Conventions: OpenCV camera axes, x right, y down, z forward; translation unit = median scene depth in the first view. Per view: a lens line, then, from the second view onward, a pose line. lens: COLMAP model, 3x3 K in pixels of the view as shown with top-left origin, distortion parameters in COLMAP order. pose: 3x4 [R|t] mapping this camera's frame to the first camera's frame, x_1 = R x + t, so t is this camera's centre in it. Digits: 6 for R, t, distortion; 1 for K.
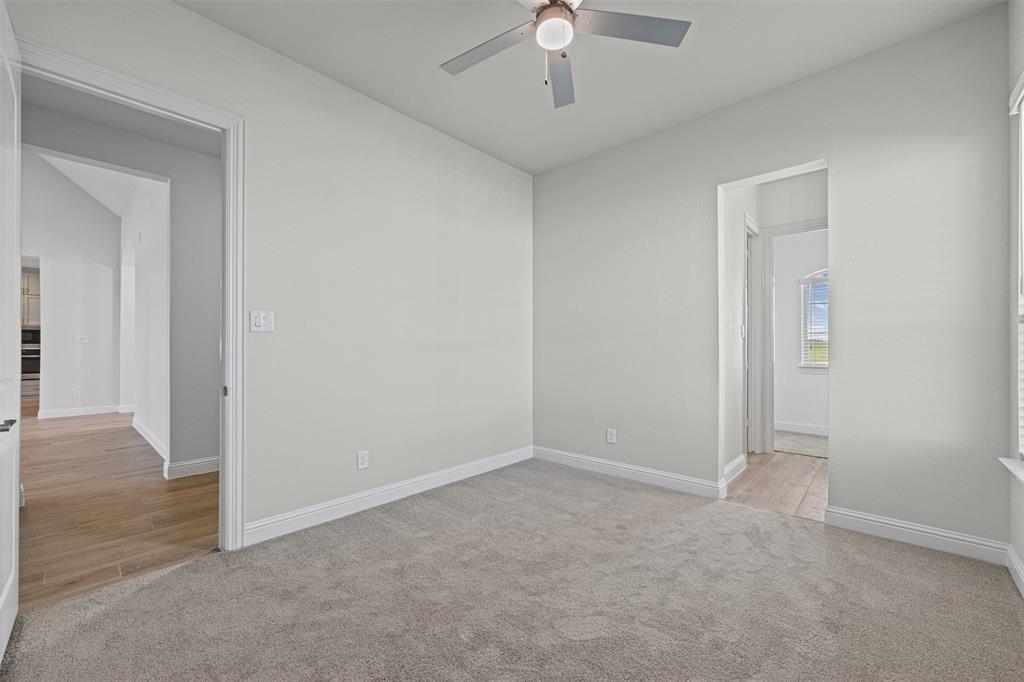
lens RADIAL K [[414.6, 0, 508.6], [0, 414.6, 345.1], [0, 0, 1]] dist [-0.000851, 0.000379]
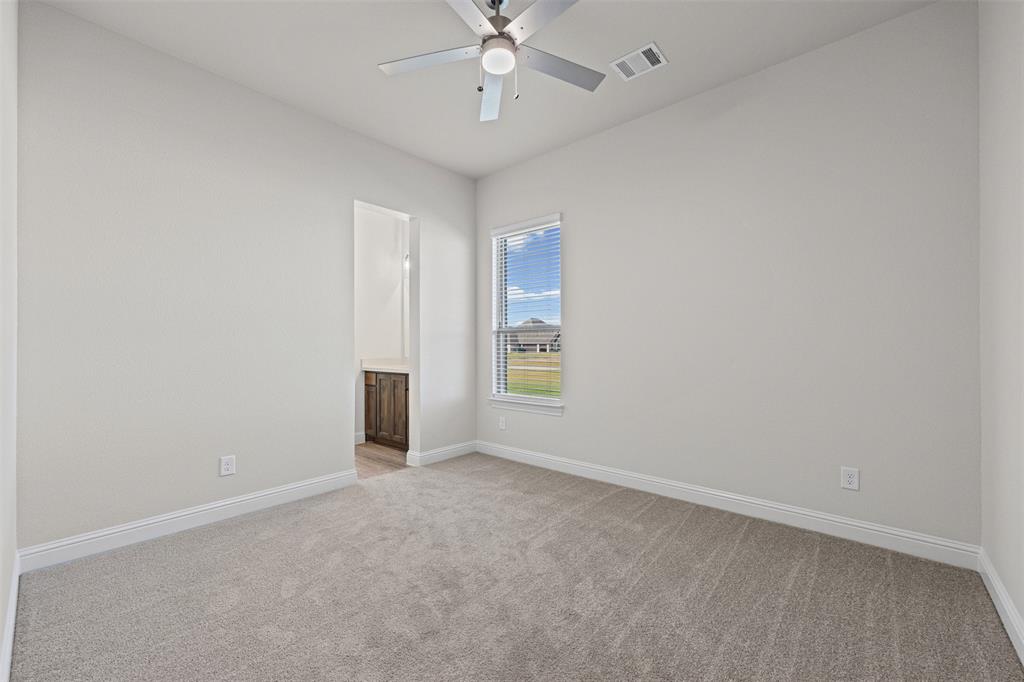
lens RADIAL K [[414.6, 0, 509.1], [0, 414.6, 344.4], [0, 0, 1]] dist [-0.000851, 0.000379]
pose [[-0.025151, 0.006477, 0.999663, -0.719589], [-0.005474, 0.999963, -0.006616, 0.007047], [-0.999669, -0.005638, -0.025114, 0.729266]]
